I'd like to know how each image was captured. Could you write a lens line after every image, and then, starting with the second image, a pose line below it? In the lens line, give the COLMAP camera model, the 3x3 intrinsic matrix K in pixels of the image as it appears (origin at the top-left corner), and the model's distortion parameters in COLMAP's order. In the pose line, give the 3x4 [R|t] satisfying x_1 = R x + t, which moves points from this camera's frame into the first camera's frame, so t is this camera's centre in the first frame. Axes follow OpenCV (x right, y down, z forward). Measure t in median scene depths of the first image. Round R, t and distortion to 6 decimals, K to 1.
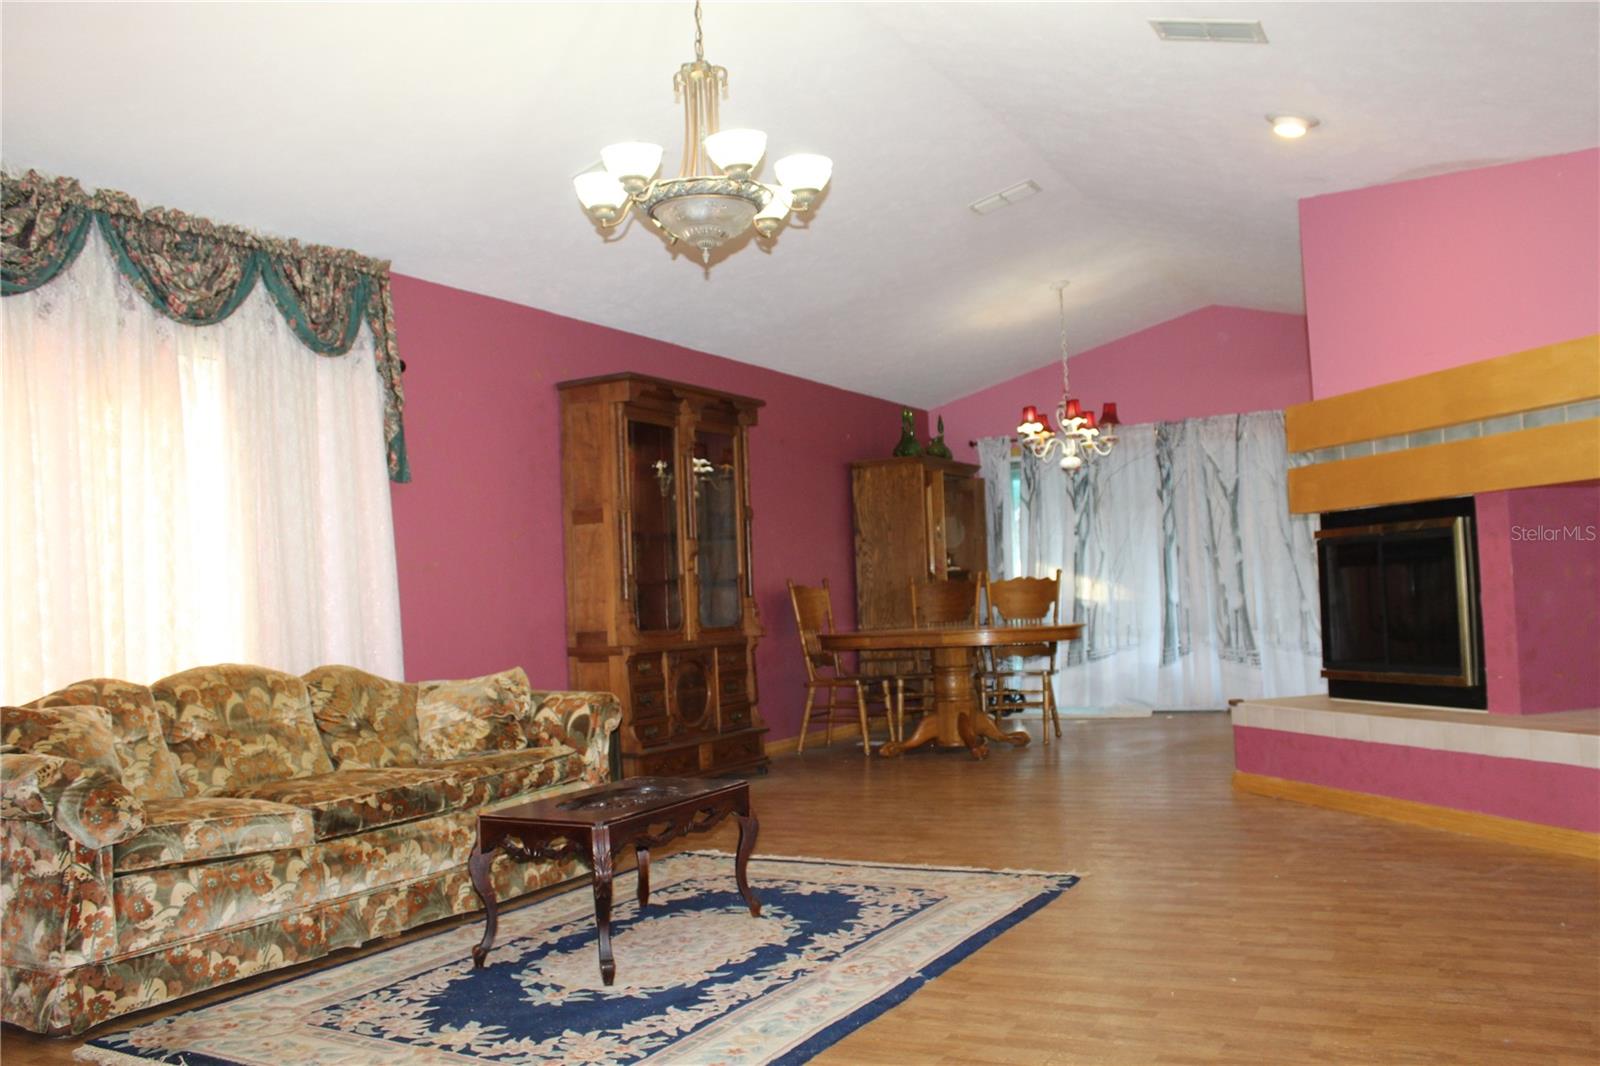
lens RADIAL K [[1339.0, 0, 831.2], [0, 1339.0, 533.6], [0, 0, 1]] dist [-0.164917, 0.136146]
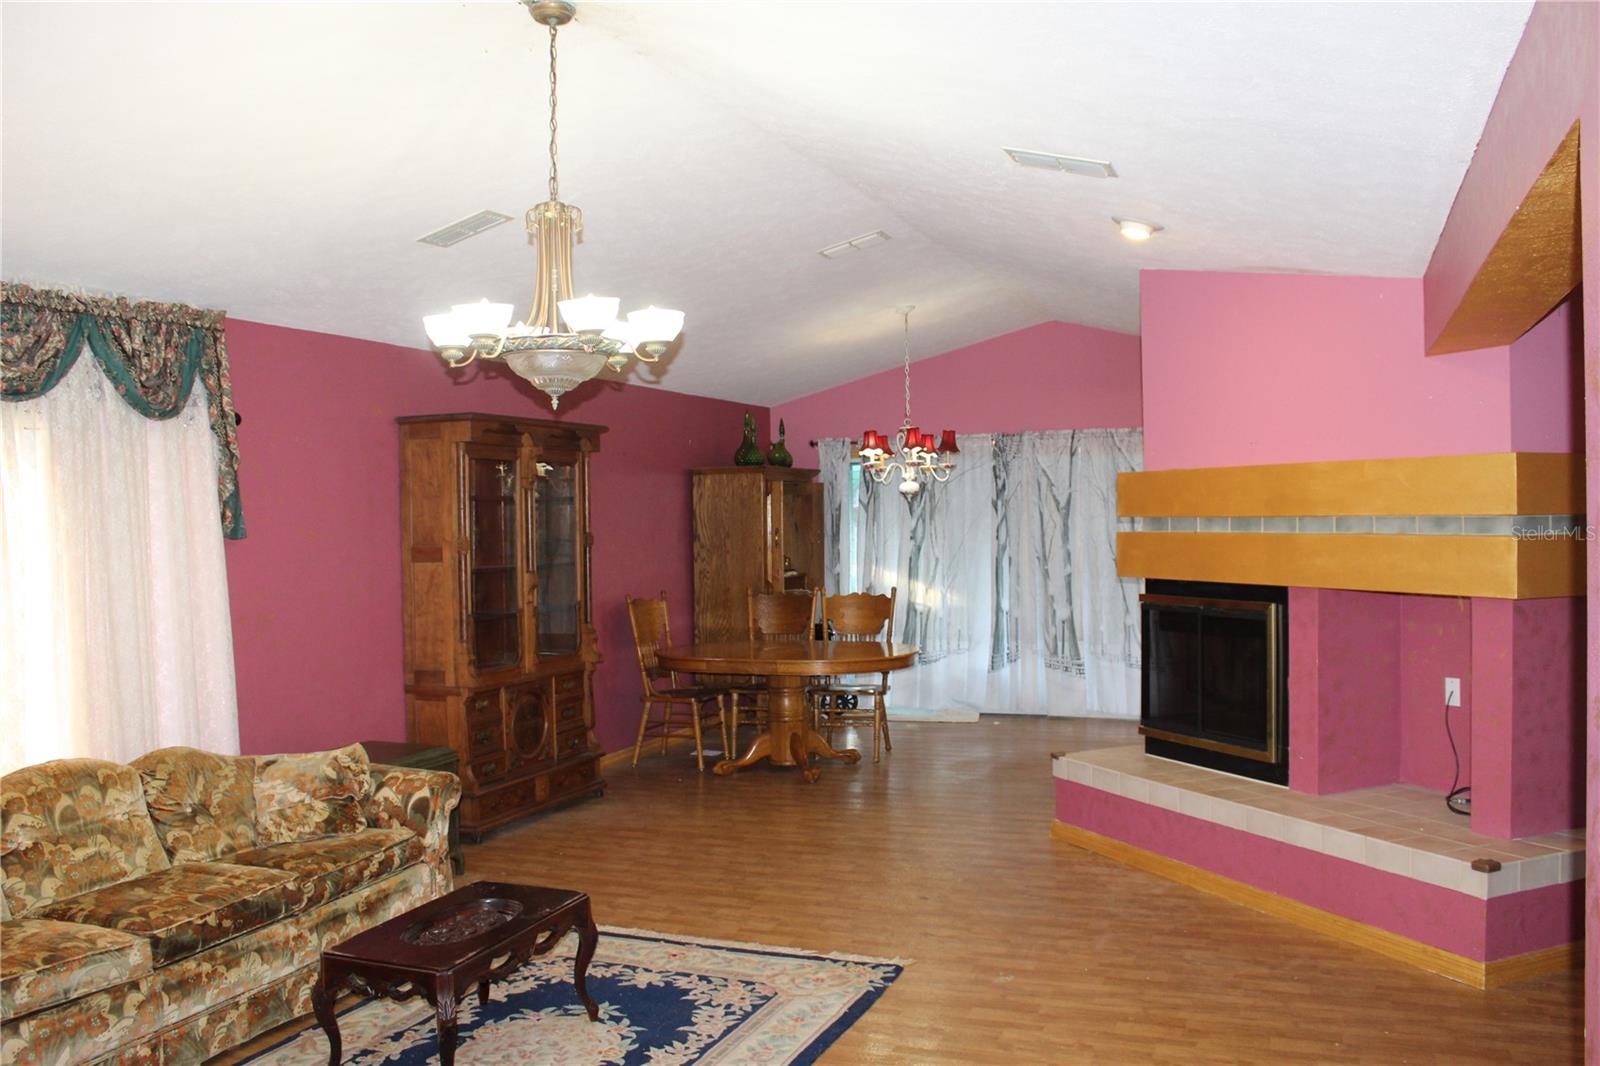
lens RADIAL K [[1339.0, 0, 831.2], [0, 1339.0, 533.6], [0, 0, 1]] dist [-0.164917, 0.136146]
pose [[0.992184, 0.025541, 0.122140, -0.005026], [-0.032582, 0.997899, 0.056000, -0.114480], [-0.120453, -0.059542, 0.990932, -0.014019]]
